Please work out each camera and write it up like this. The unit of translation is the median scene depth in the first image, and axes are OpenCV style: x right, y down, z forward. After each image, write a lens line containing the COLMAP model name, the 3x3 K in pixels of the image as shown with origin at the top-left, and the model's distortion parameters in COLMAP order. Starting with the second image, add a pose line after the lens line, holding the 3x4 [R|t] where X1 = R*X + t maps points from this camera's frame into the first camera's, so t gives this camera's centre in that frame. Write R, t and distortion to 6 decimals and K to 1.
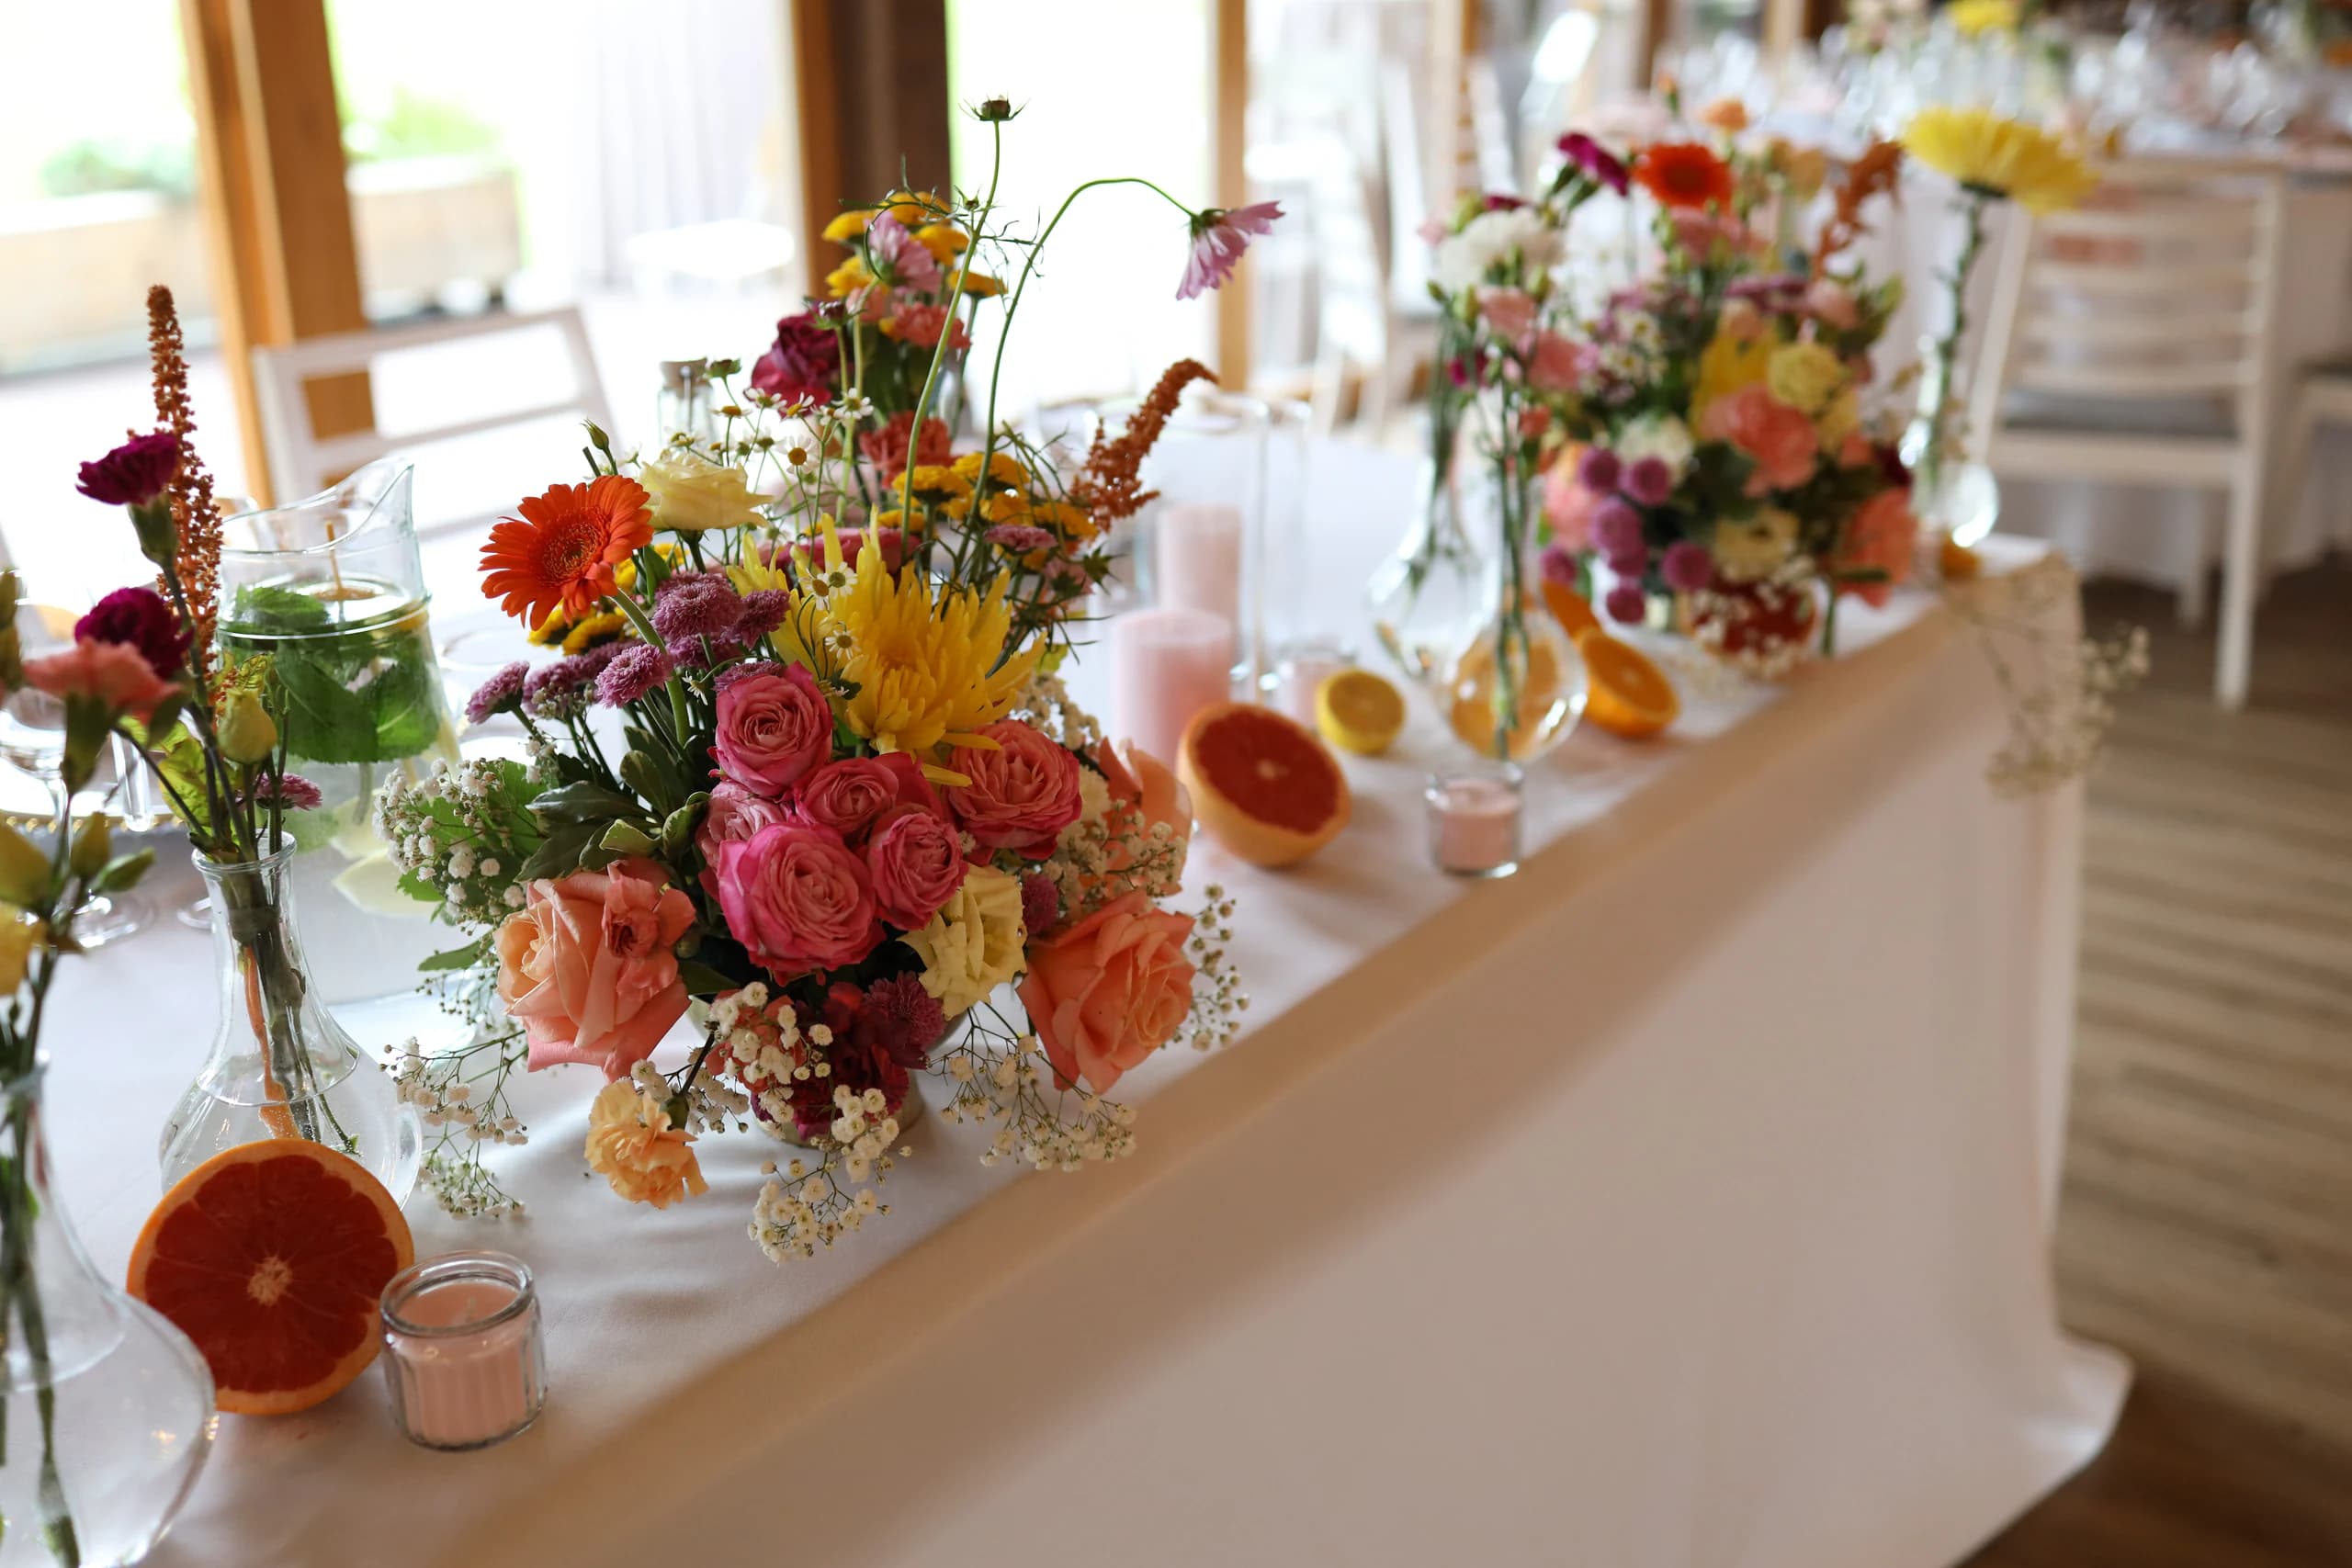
lens RADIAL K [[2270.9, 0, 1176.0], [0, 2270.9, 784.0], [0, 0, 1]] dist [0.008597, -0.013153]
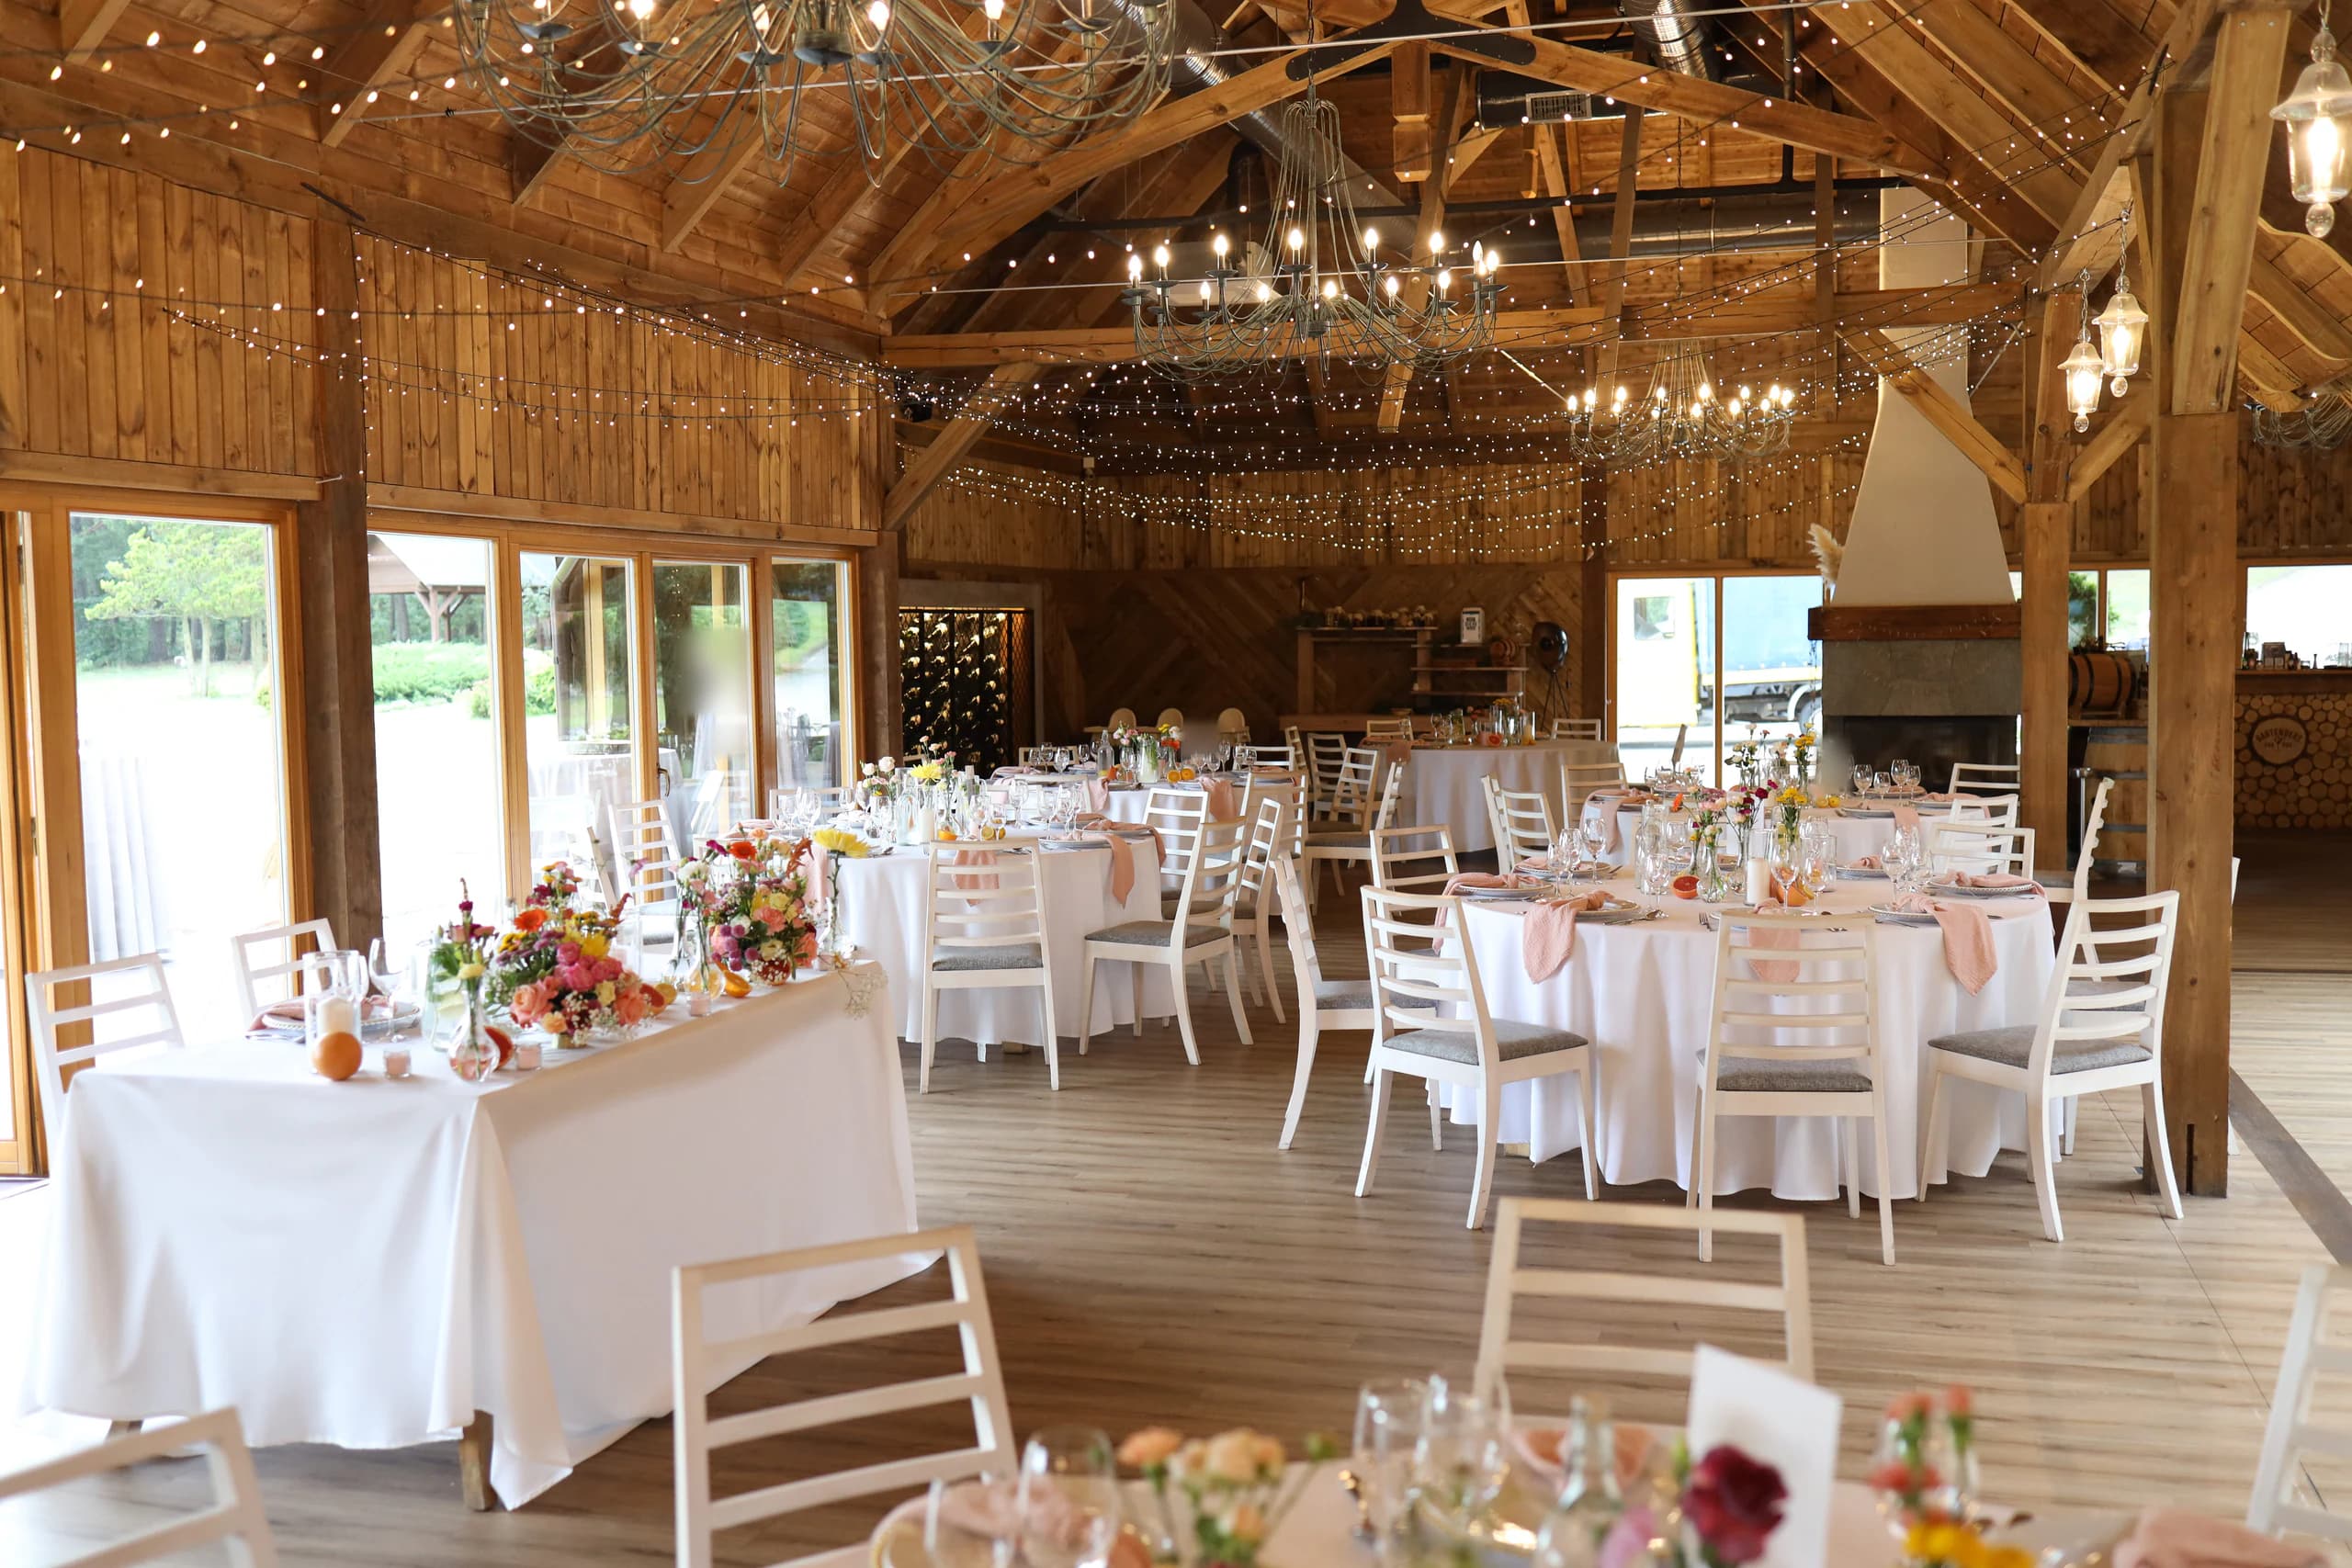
lens RADIAL K [[2270.9, 0, 1176.0], [0, 2270.9, 784.0], [0, 0, 1]] dist [0.008597, -0.013153]
pose [[0.934489, -0.029475, 0.354770, -0.412335], [0.133045, 0.953269, -0.271251, 0.705435], [-0.330196, 0.300681, 0.894741, -2.499669]]
